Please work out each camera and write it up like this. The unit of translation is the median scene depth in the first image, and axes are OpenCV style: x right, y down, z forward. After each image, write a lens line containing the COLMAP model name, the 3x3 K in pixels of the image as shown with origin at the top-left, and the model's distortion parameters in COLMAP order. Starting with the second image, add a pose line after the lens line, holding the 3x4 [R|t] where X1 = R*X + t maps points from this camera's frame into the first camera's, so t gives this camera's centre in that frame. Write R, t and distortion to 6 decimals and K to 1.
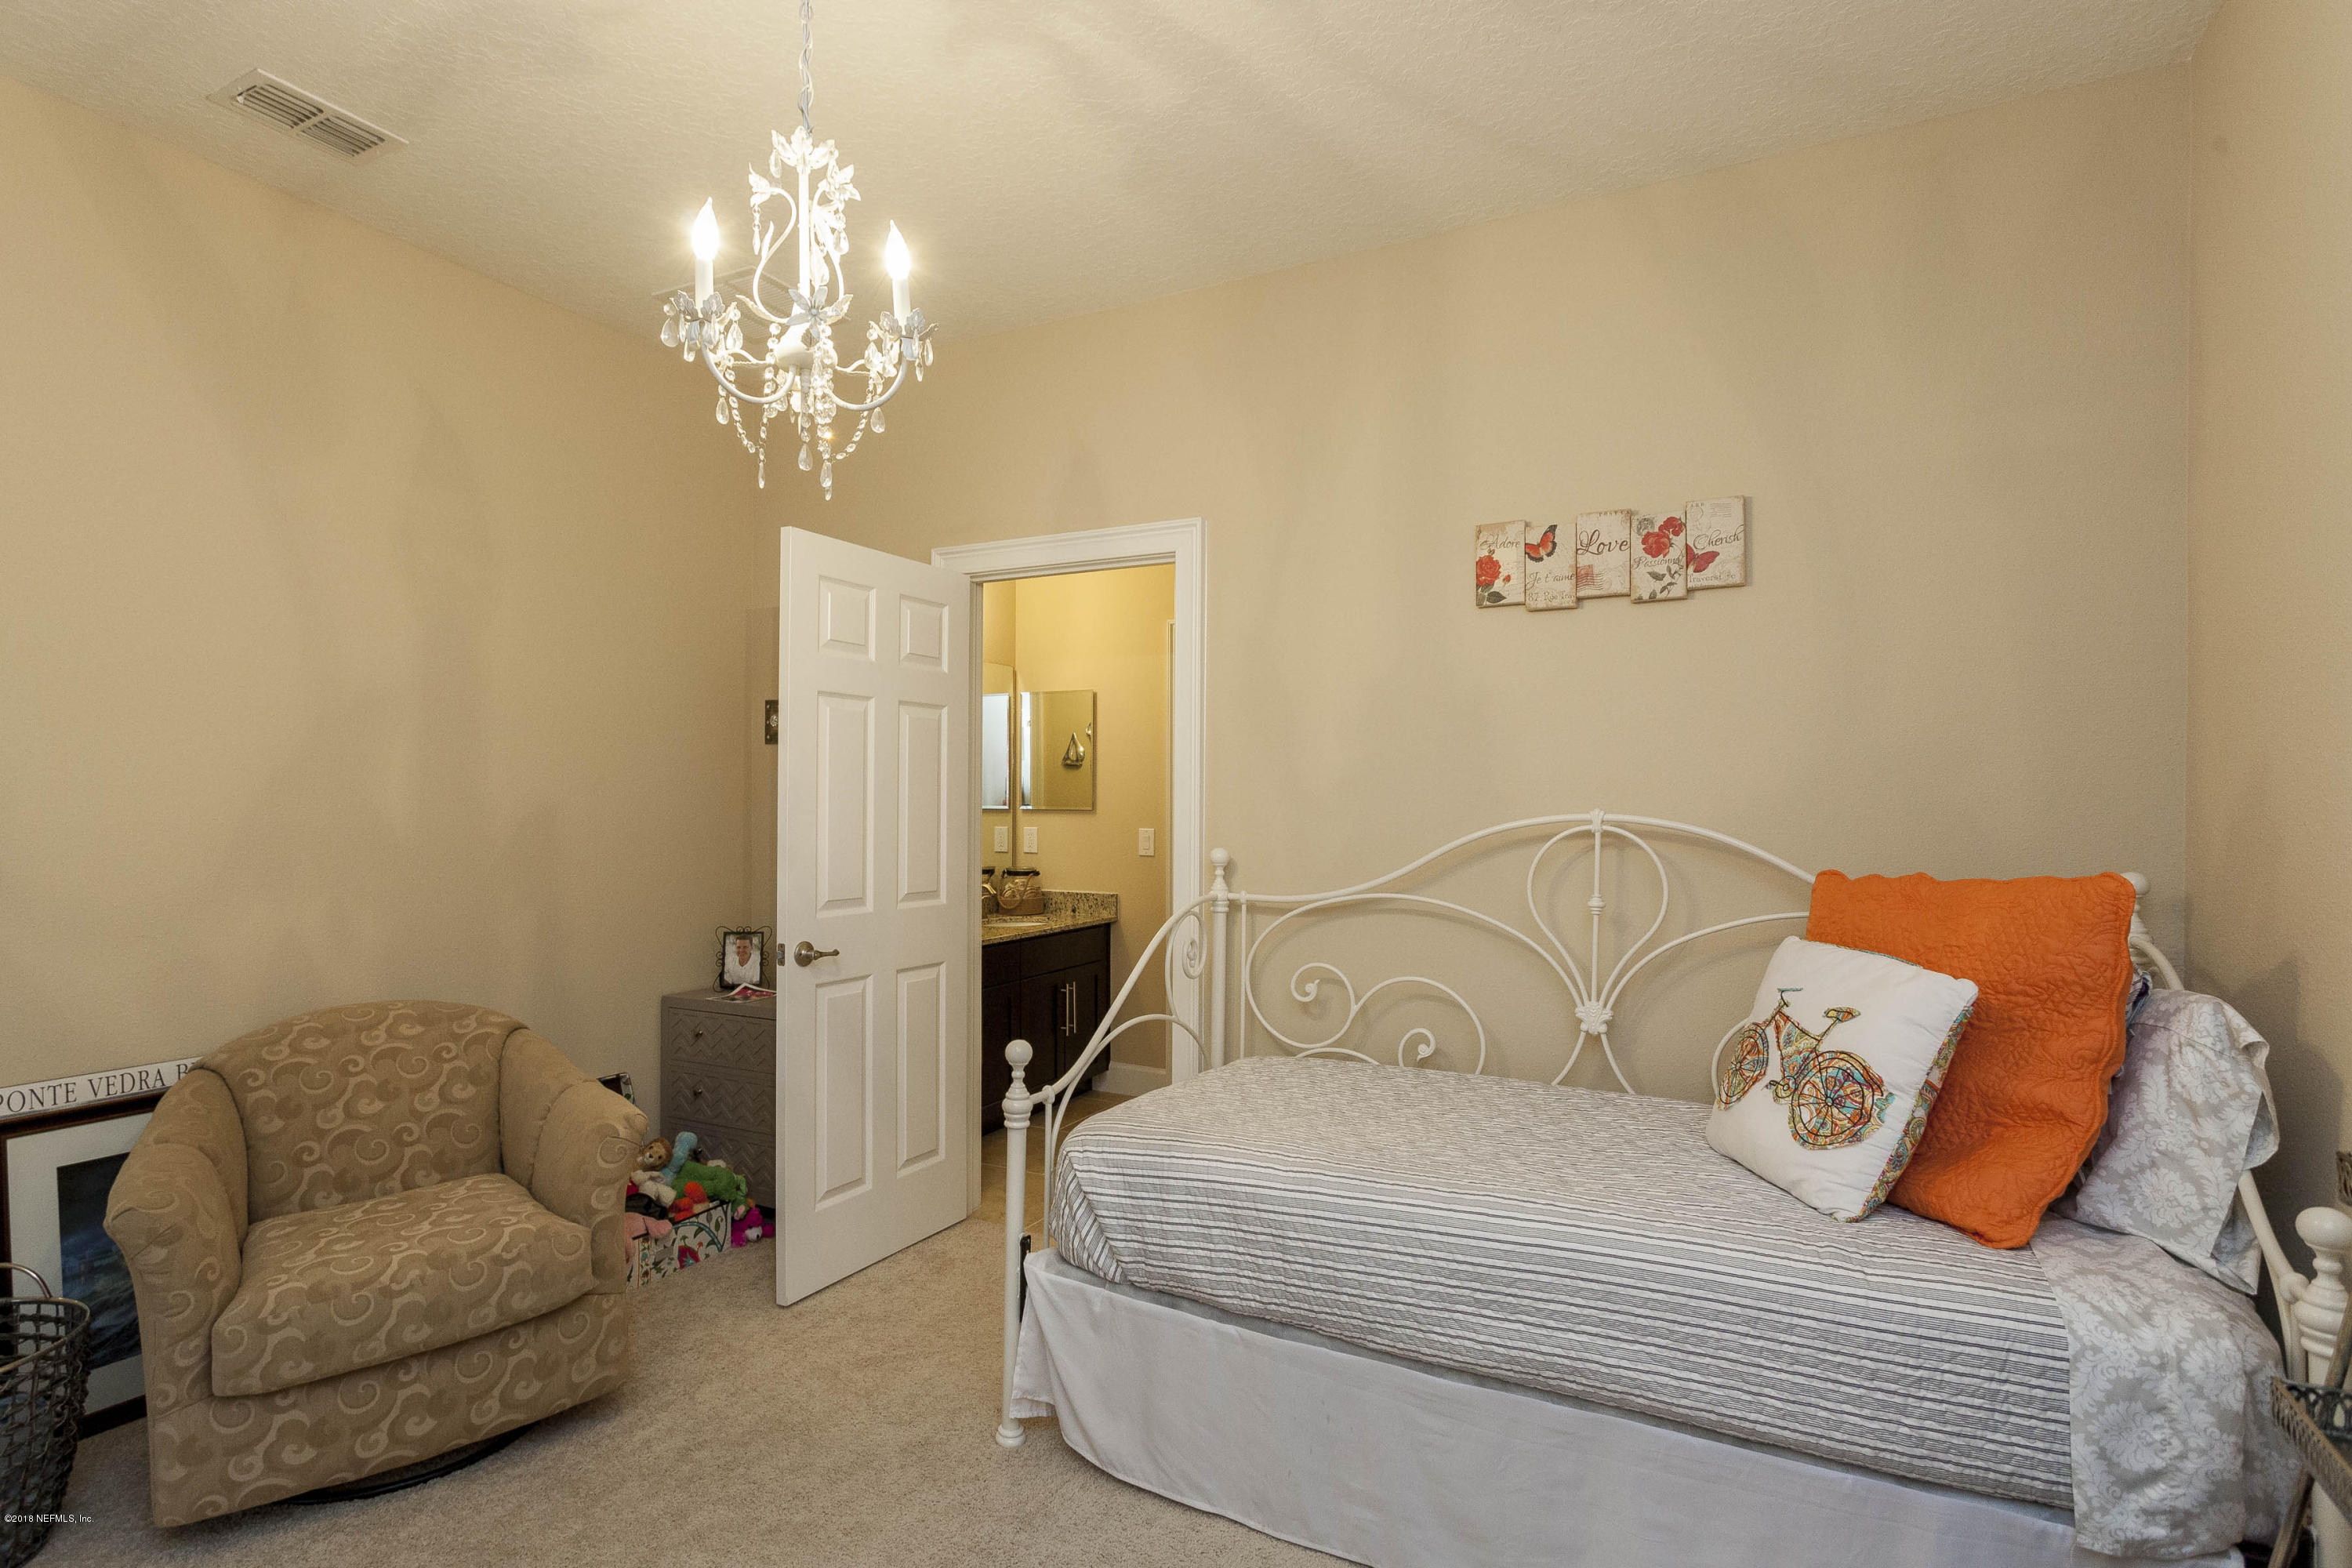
lens RADIAL K [[1173.3, 0, 1136.7], [0, 1173.3, 778.6], [0, 0, 1]] dist [-0.005977, -0.001692]
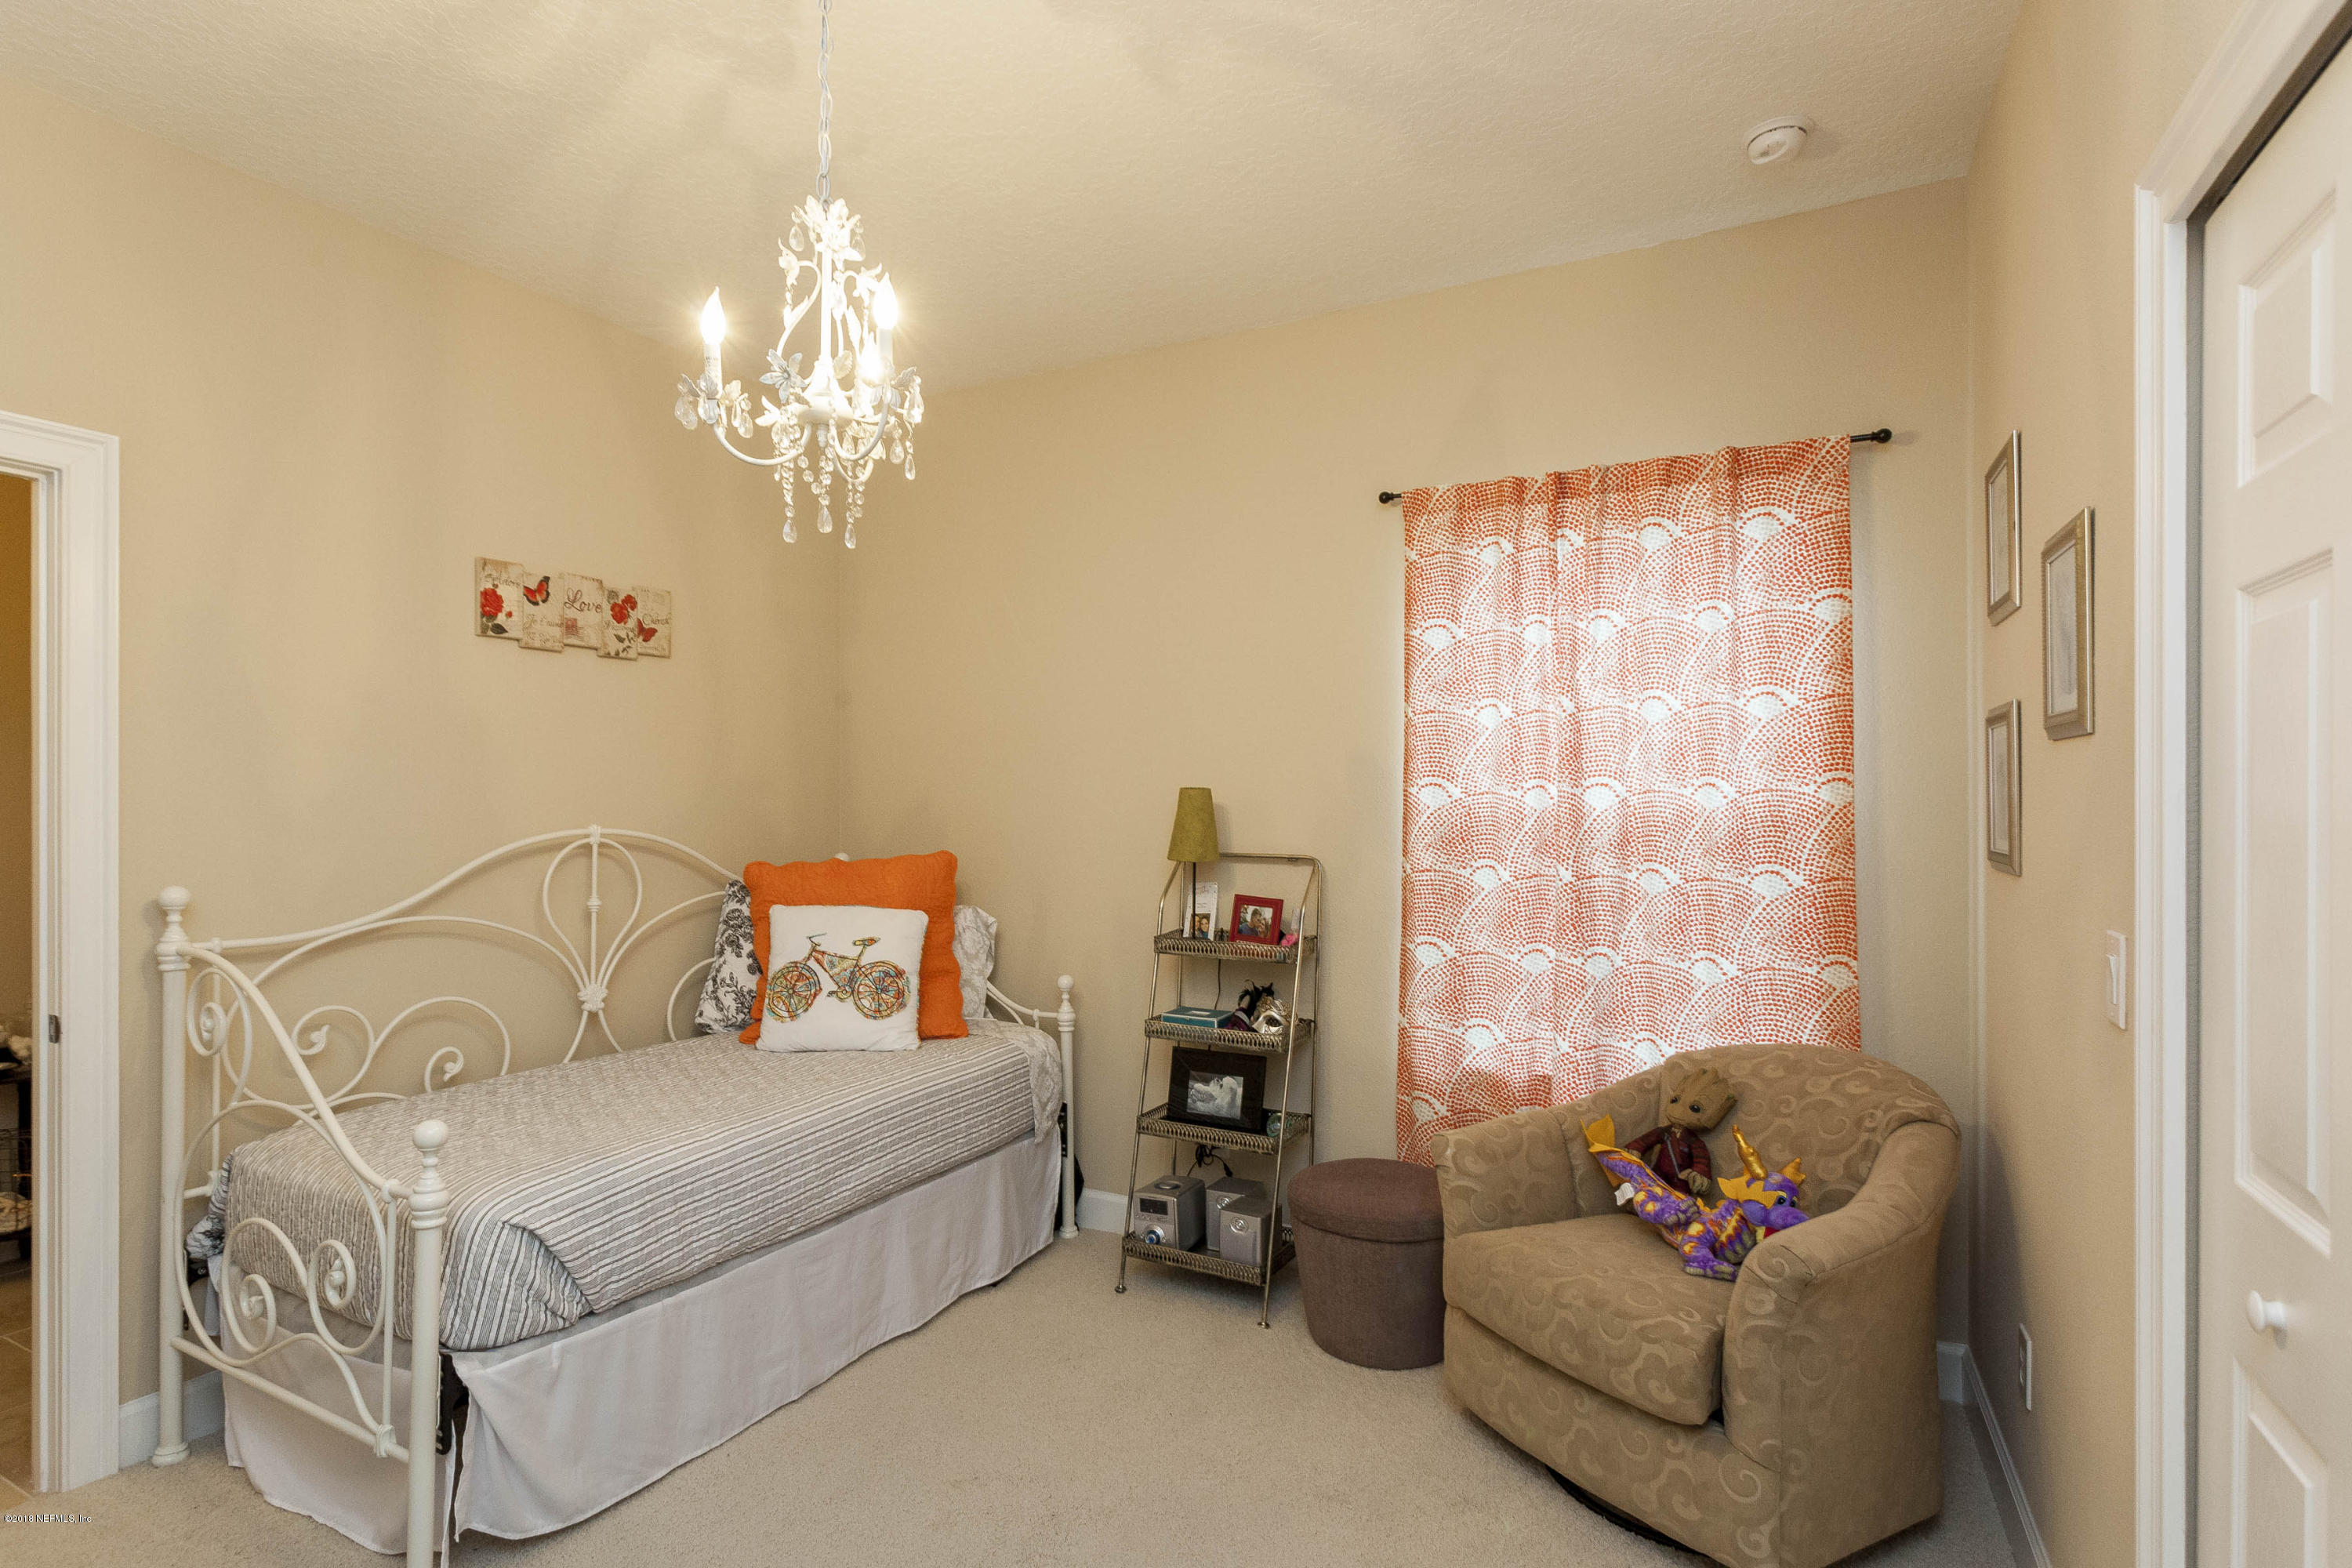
lens RADIAL K [[1173.3, 0, 1136.7], [0, 1173.3, 778.6], [0, 0, 1]] dist [-0.005977, -0.001692]
pose [[-0.004253, 0.014478, 0.999886, -0.820804], [-0.020127, 0.999691, -0.014561, -0.015500], [-0.999788, -0.020187, -0.003960, 0.448980]]
